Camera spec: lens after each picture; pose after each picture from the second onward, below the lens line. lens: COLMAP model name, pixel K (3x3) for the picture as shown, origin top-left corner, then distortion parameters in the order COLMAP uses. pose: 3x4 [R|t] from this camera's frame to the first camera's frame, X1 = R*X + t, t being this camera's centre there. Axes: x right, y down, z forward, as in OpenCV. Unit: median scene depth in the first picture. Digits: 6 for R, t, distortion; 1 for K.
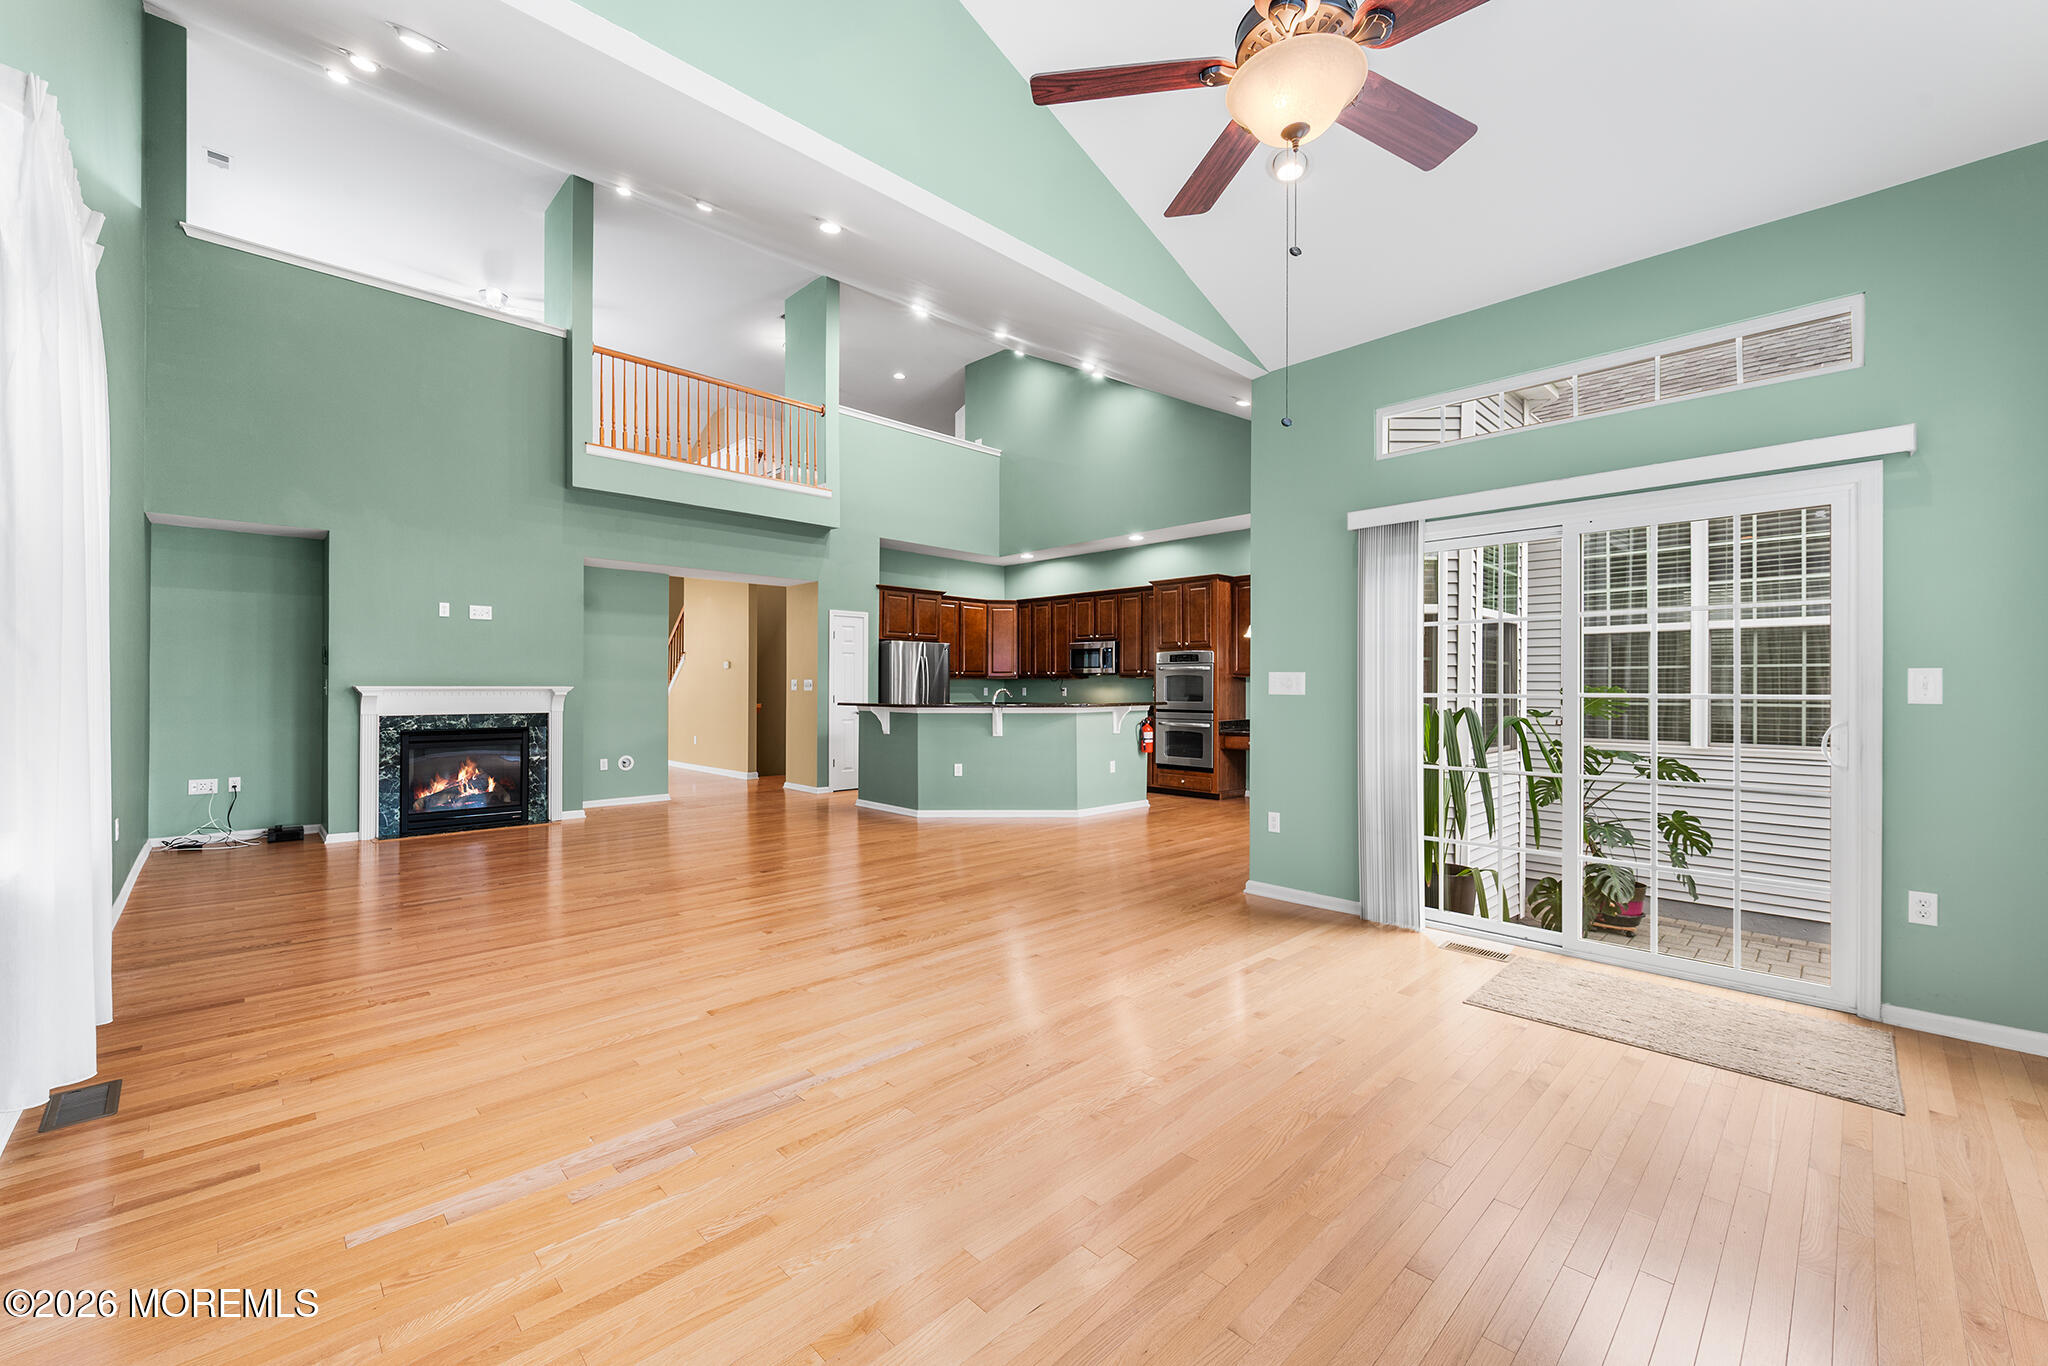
lens RADIAL K [[821.0, 0, 1015.0], [0, 821.0, 687.6], [0, 0, 1]] dist [-0.001067, 0.000029]
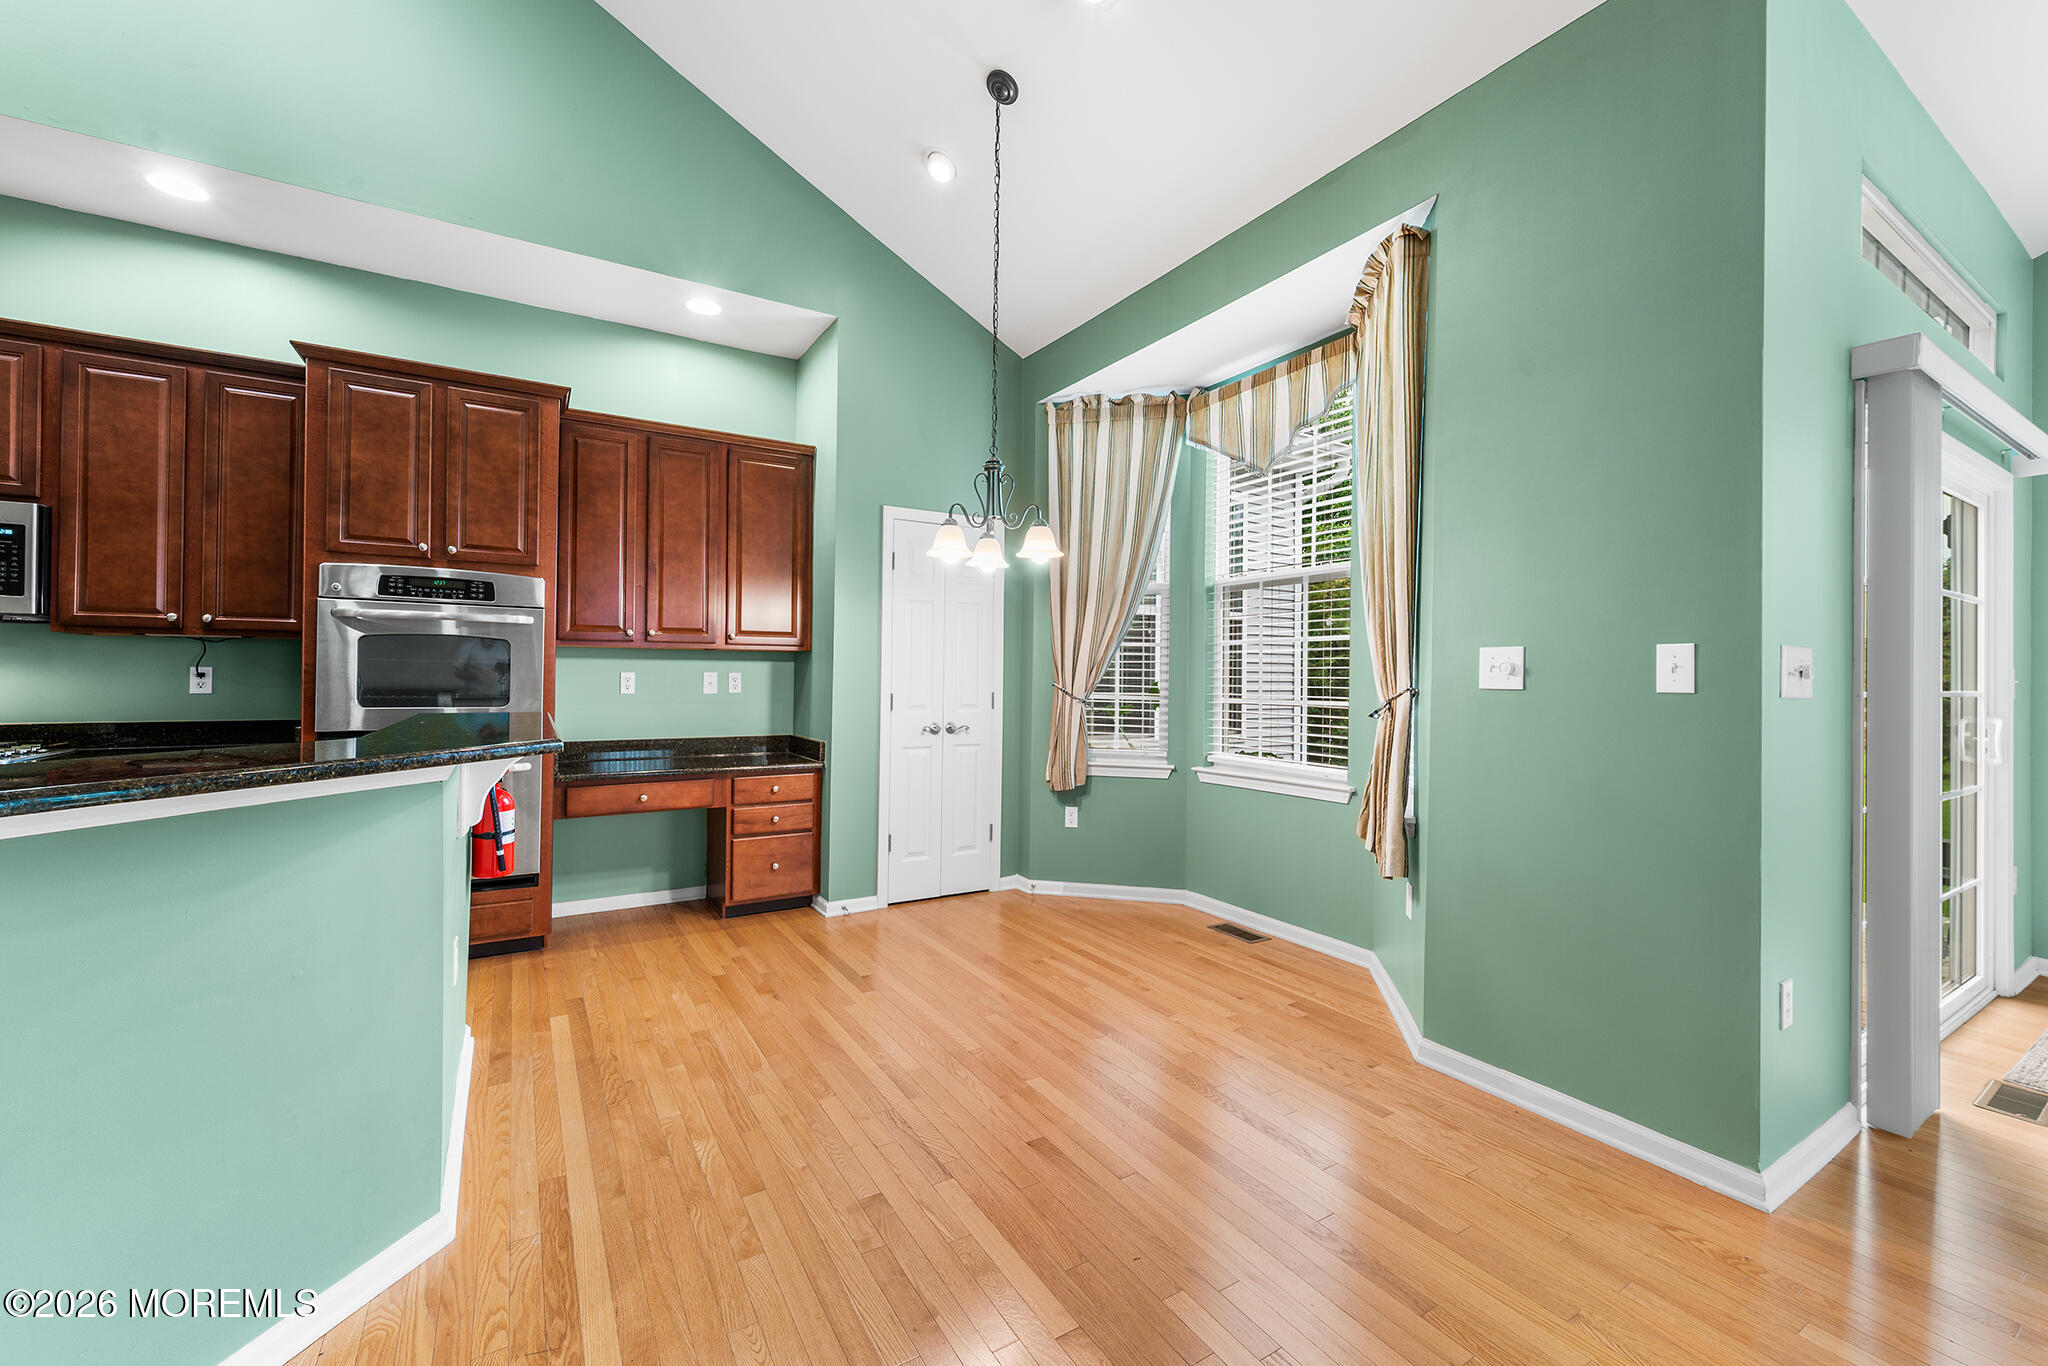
lens RADIAL K [[821.0, 0, 1015.0], [0, 821.0, 687.6], [0, 0, 1]] dist [-0.001067, 0.000029]
pose [[0.220754, -0.013811, 0.975232, -0.084773], [-0.007787, 0.999843, 0.015923, 0.000502], [-0.975298, -0.011109, 0.220612, 0.605037]]
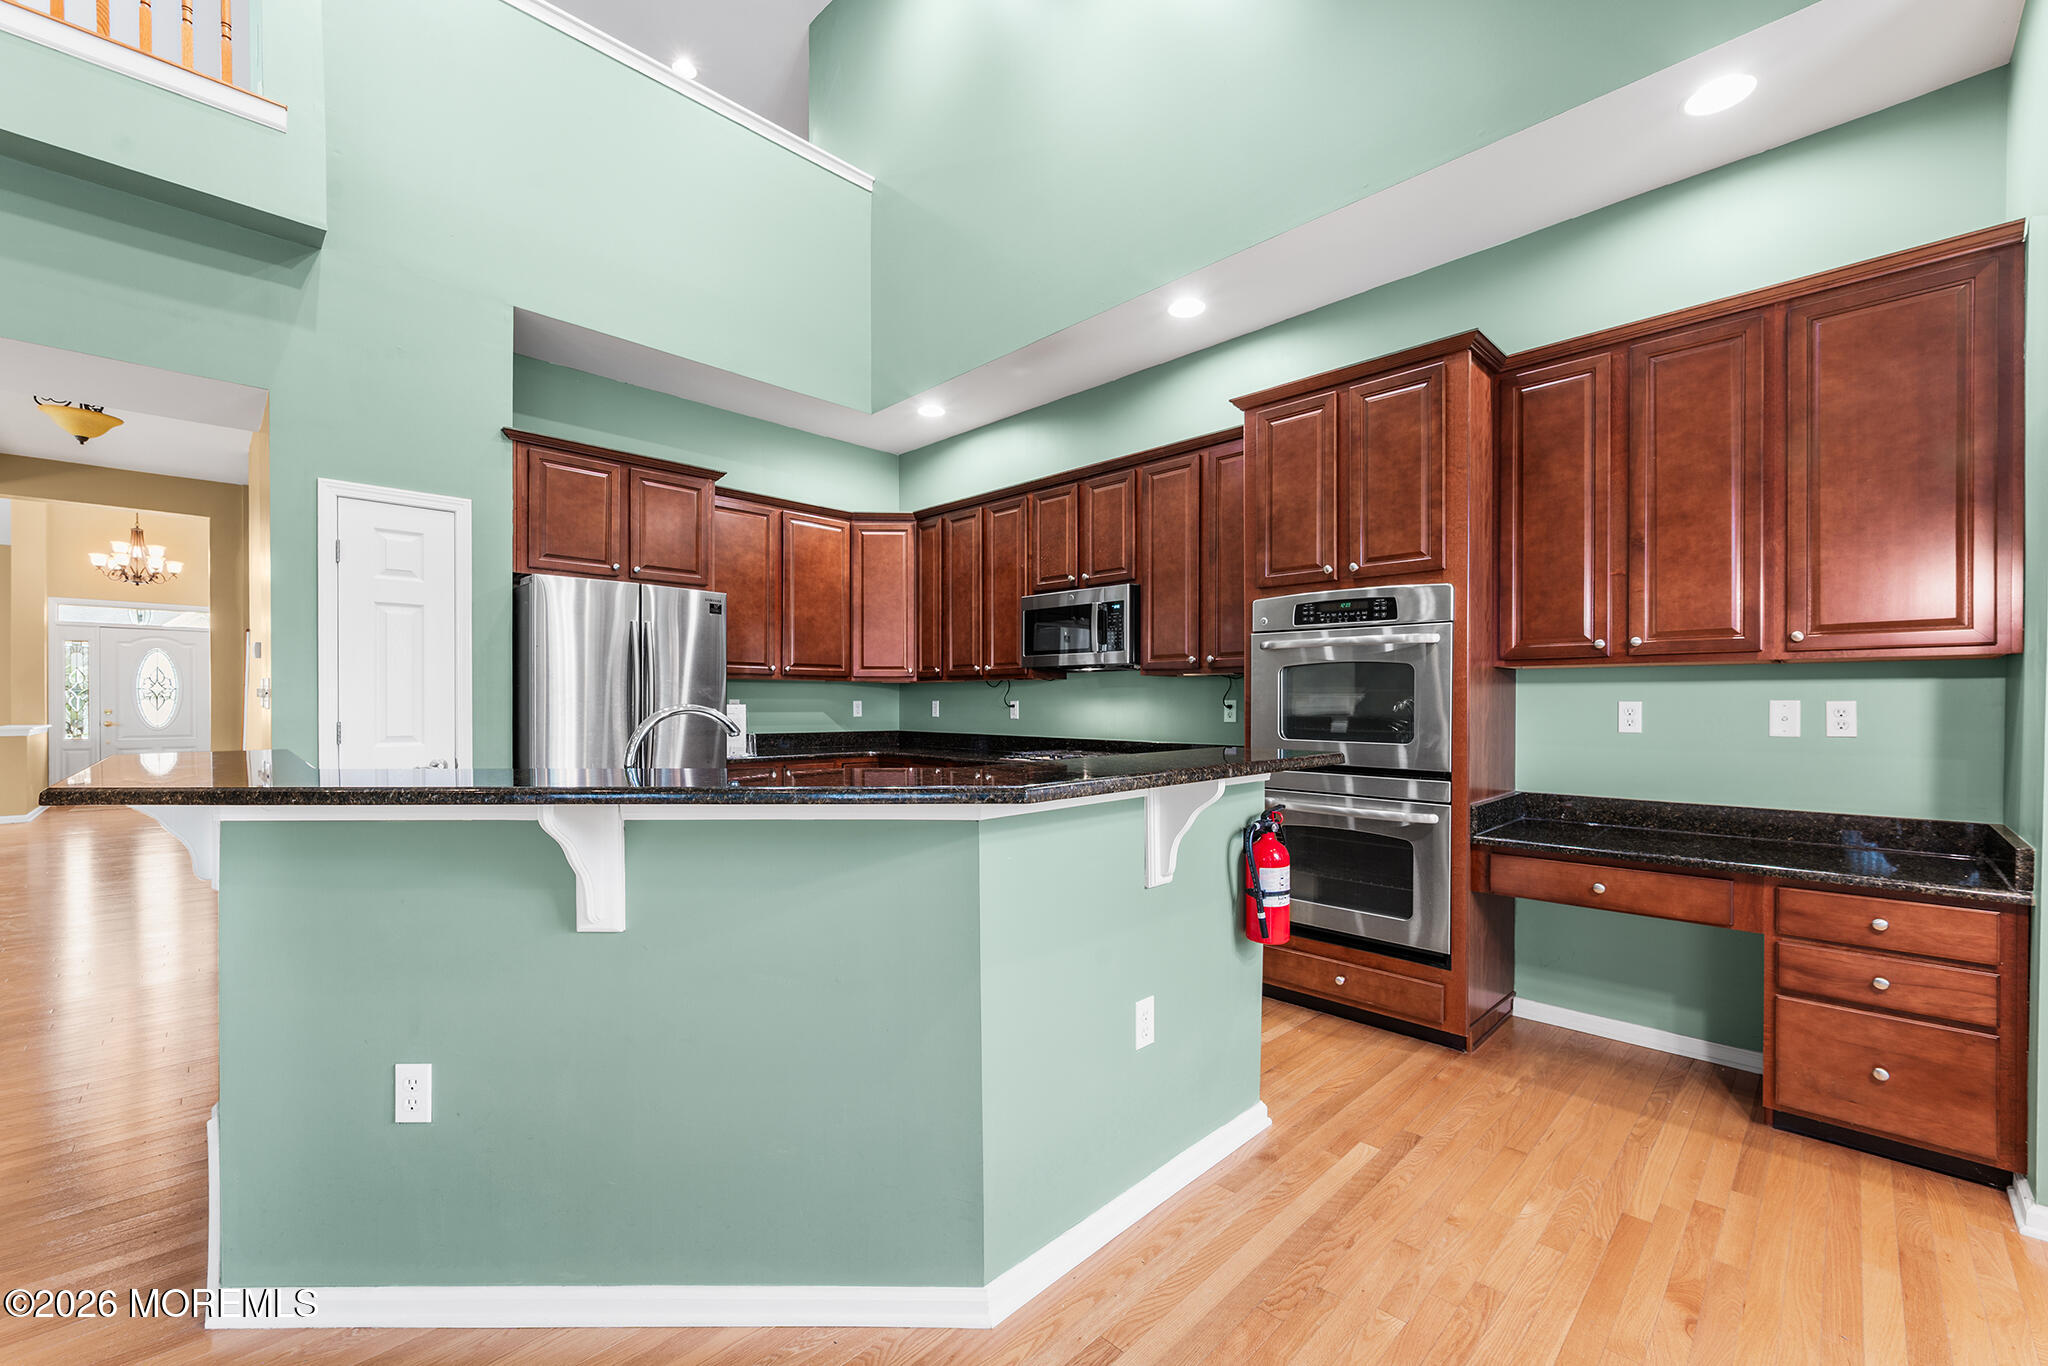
lens RADIAL K [[827.3, 0, 1012.7], [0, 827.3, 710.6], [0, 0, 1]] dist [0.000134, 0.000059]
pose [[0.999970, -0.001332, 0.007567, 0.061967], [0.001252, 0.999944, 0.010476, 0.000782], [-0.007581, -0.010466, 0.999916, 0.600234]]
